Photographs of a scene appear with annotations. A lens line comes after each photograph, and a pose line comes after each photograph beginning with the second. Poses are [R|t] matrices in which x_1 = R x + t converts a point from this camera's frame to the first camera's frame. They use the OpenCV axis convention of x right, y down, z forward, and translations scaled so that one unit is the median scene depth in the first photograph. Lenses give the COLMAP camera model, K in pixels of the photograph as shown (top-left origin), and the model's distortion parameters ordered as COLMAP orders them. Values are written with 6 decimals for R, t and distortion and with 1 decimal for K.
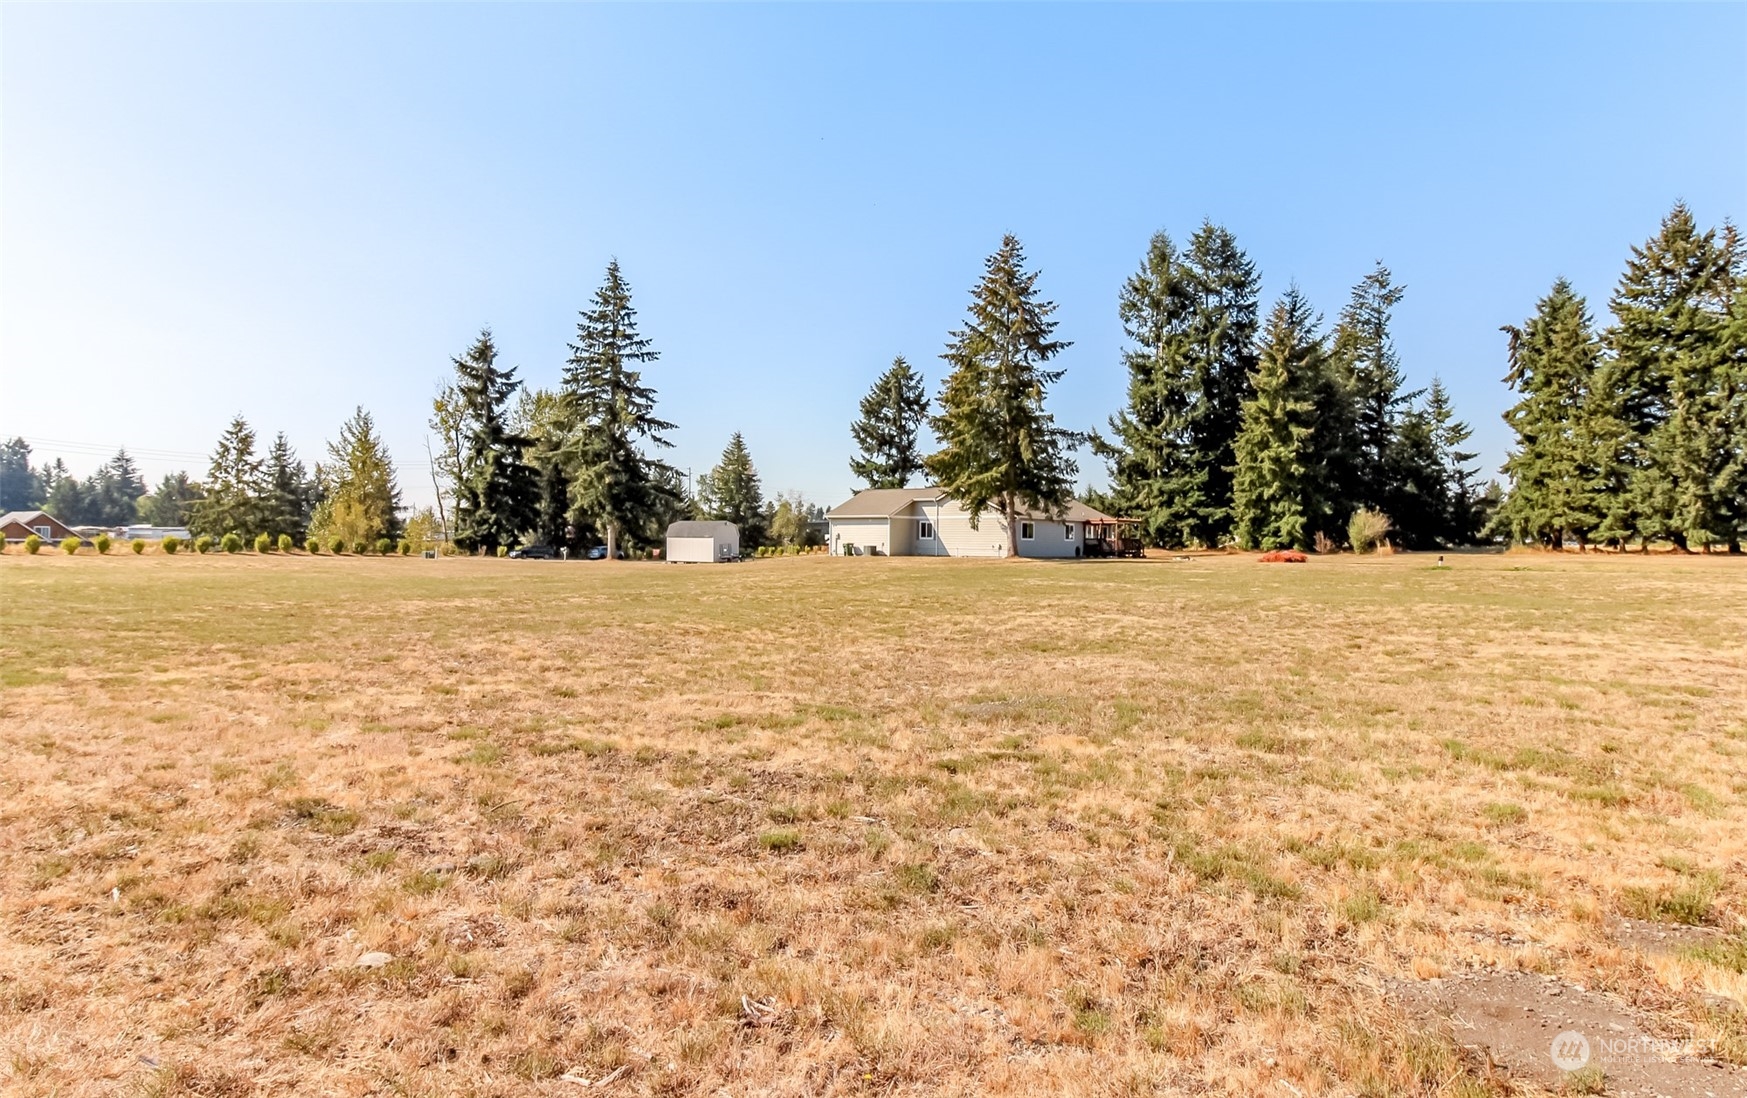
lens RADIAL K [[977.1, 0, 879.2], [0, 977.1, 558.0], [0, 0, 1]] dist [0.003596, 0.000529]
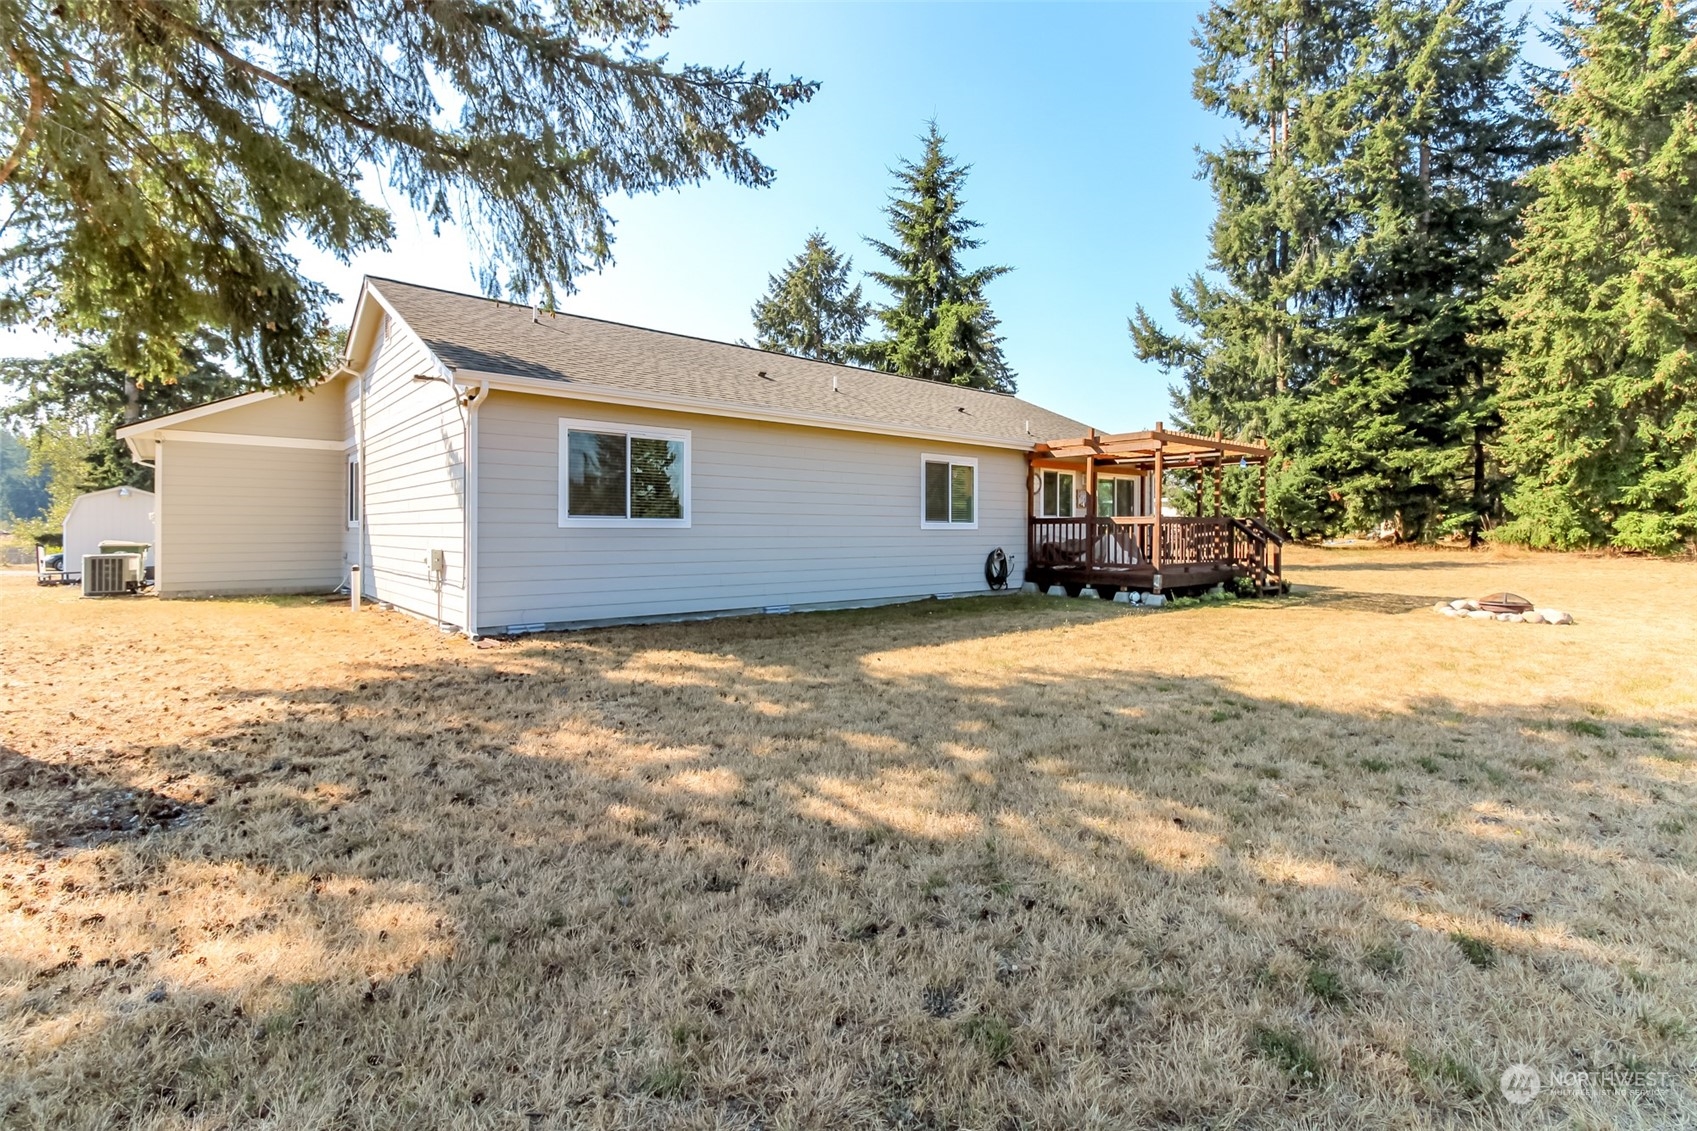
lens RADIAL K [[788.4, 0, 841.5], [0, 788.4, 551.5], [0, 0, 1]] dist [-0.002953, -0.002083]
pose [[0.982742, -0.004596, -0.184925, 0.151022], [0.005729, 0.999968, 0.005591, -0.009562], [0.184893, -0.006554, 0.982737, 0.602611]]
